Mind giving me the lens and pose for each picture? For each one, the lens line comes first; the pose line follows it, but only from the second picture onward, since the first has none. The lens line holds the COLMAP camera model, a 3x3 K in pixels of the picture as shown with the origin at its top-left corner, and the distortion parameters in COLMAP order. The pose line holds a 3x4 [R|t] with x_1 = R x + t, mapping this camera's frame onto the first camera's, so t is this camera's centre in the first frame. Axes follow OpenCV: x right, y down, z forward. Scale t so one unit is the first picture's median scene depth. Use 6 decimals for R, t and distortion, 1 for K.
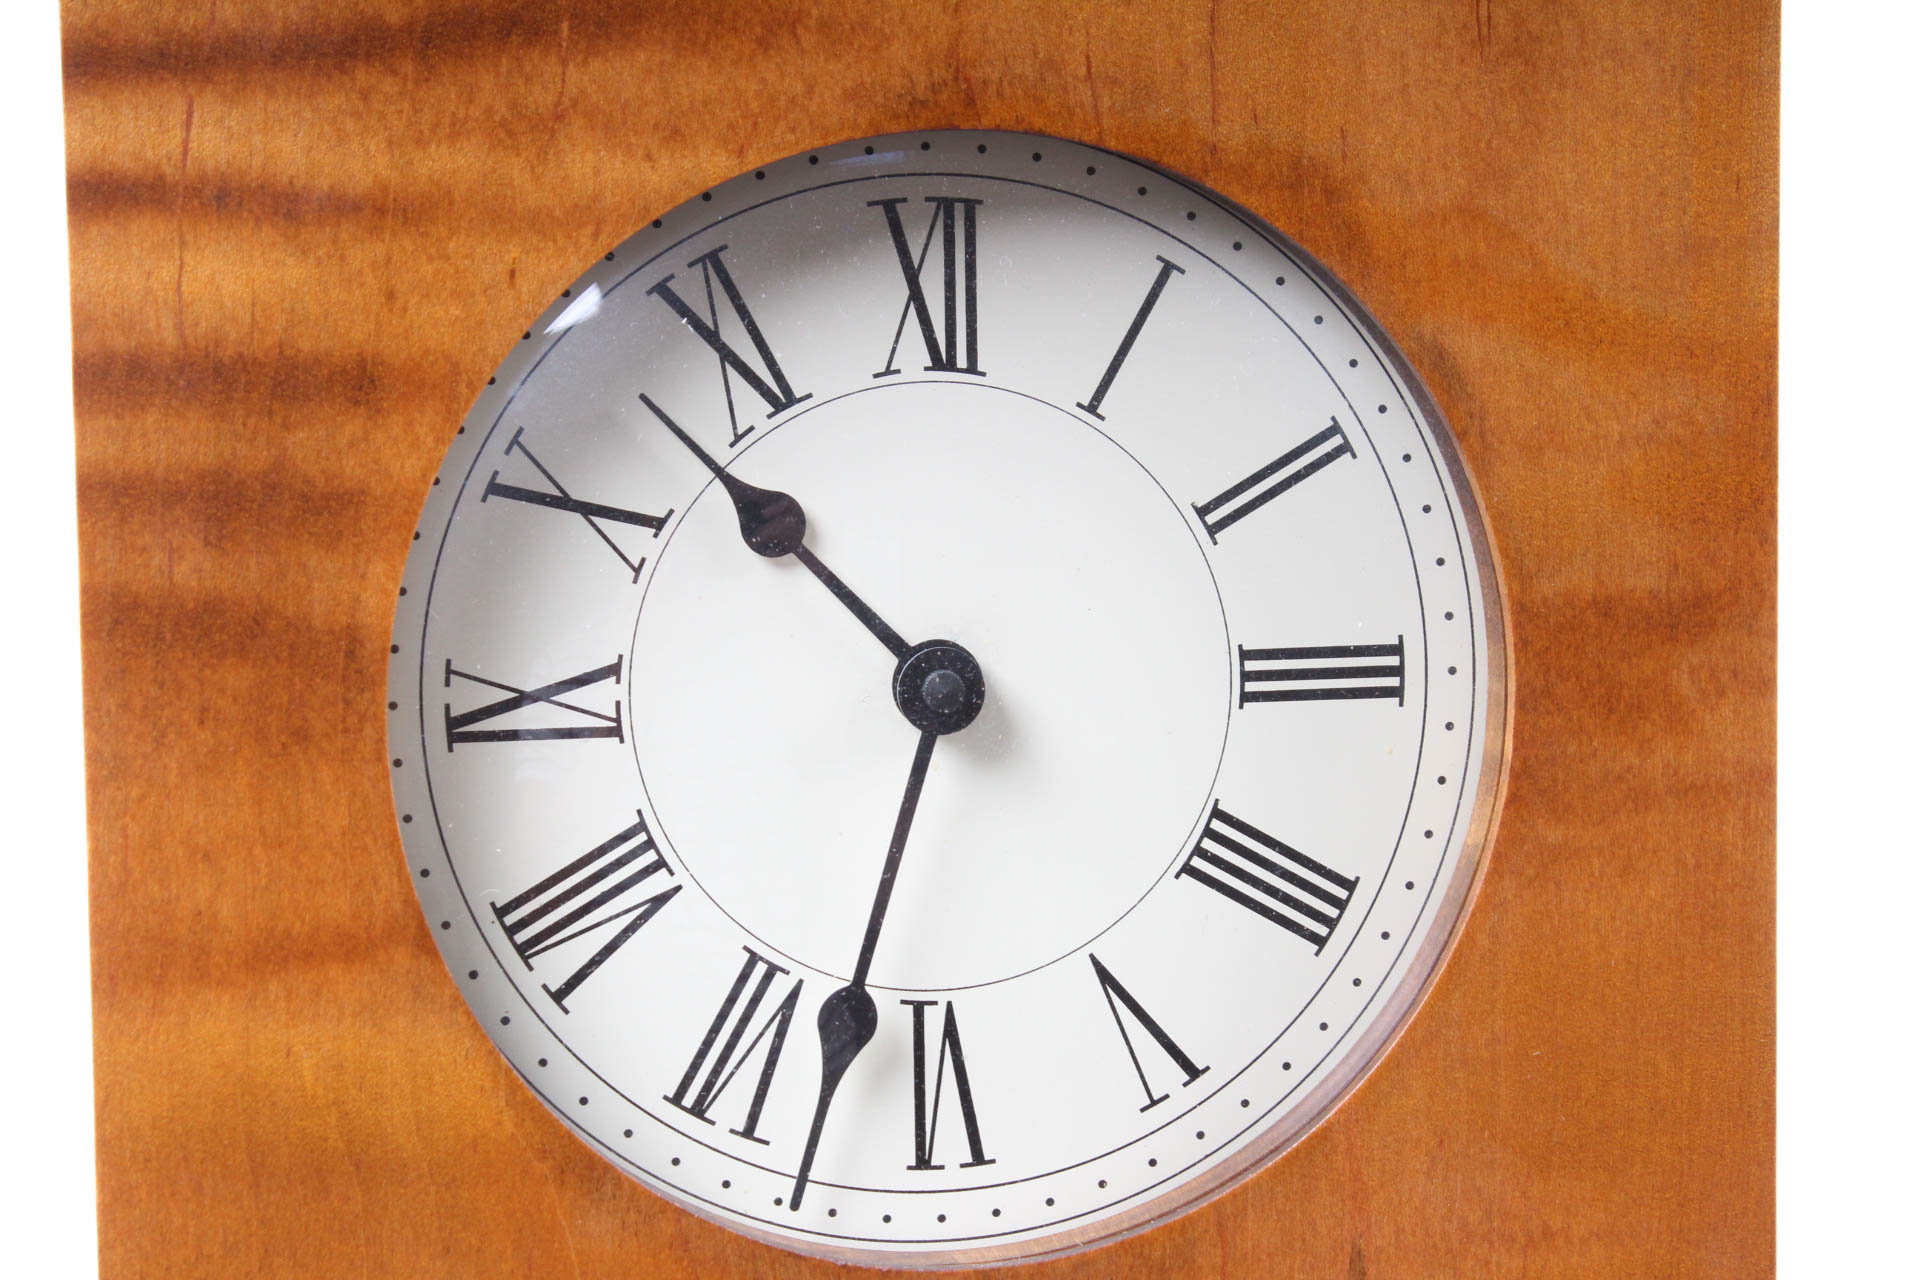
lens RADIAL K [[4599.5, 0, 960.0], [0, 4599.5, 640.0], [0, 0, 1]] dist [0.072171, 0.202502]
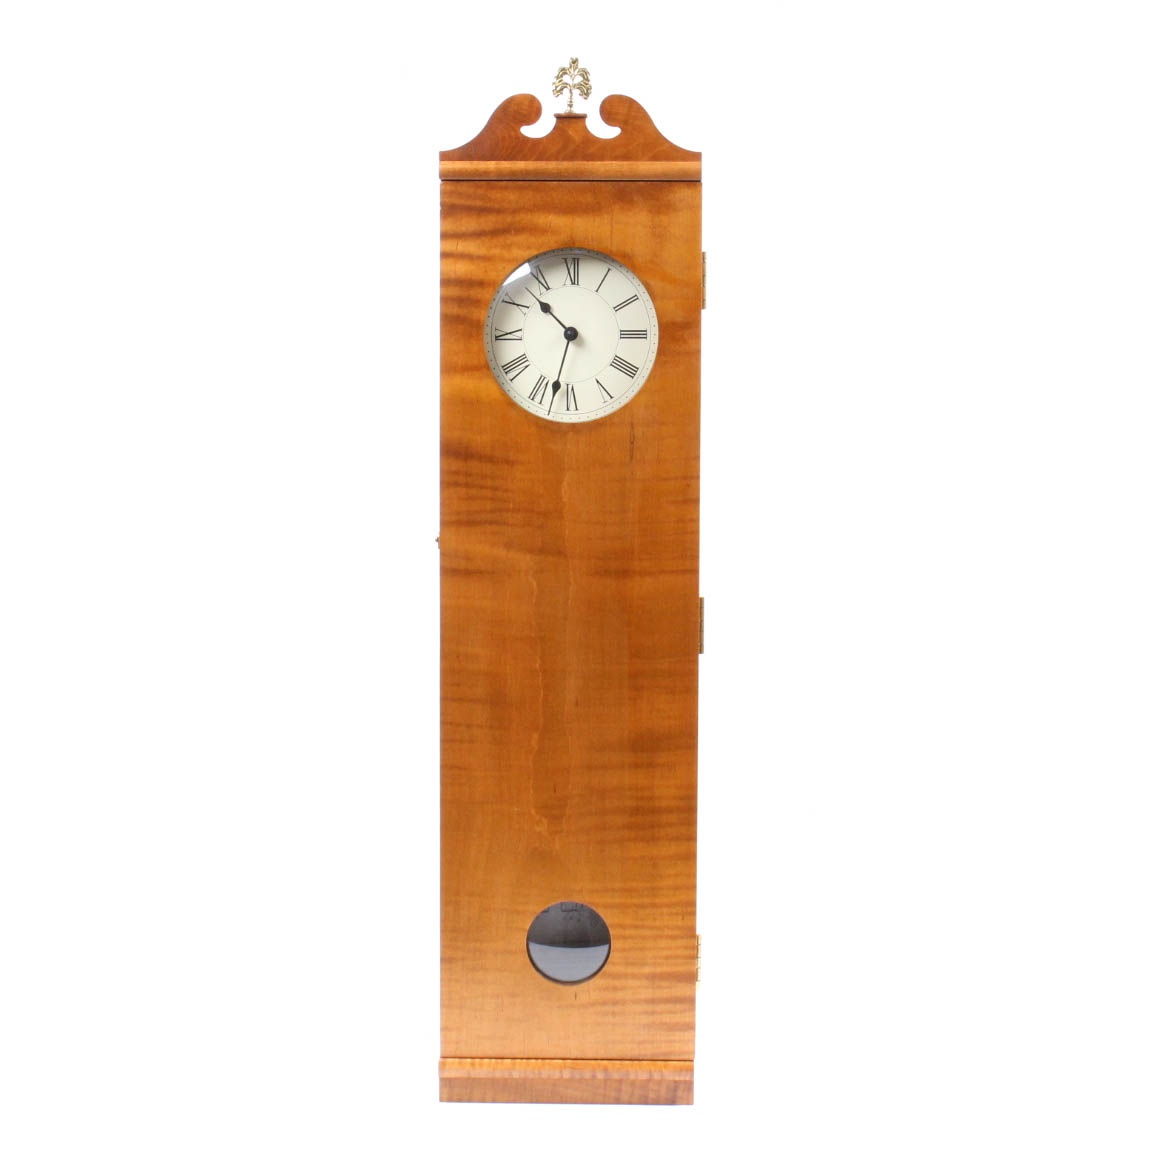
lens RADIAL K [[2793.0, 0, 580.0], [0, 2793.0, 580.0], [0, 0, 1]] dist [-0.079123, -0.274859]
pose [[0.977584, 0.038632, -0.206972, 0.832827], [-0.037123, 0.999248, 0.011169, 0.311423], [0.207248, -0.003235, 0.978283, -2.828281]]
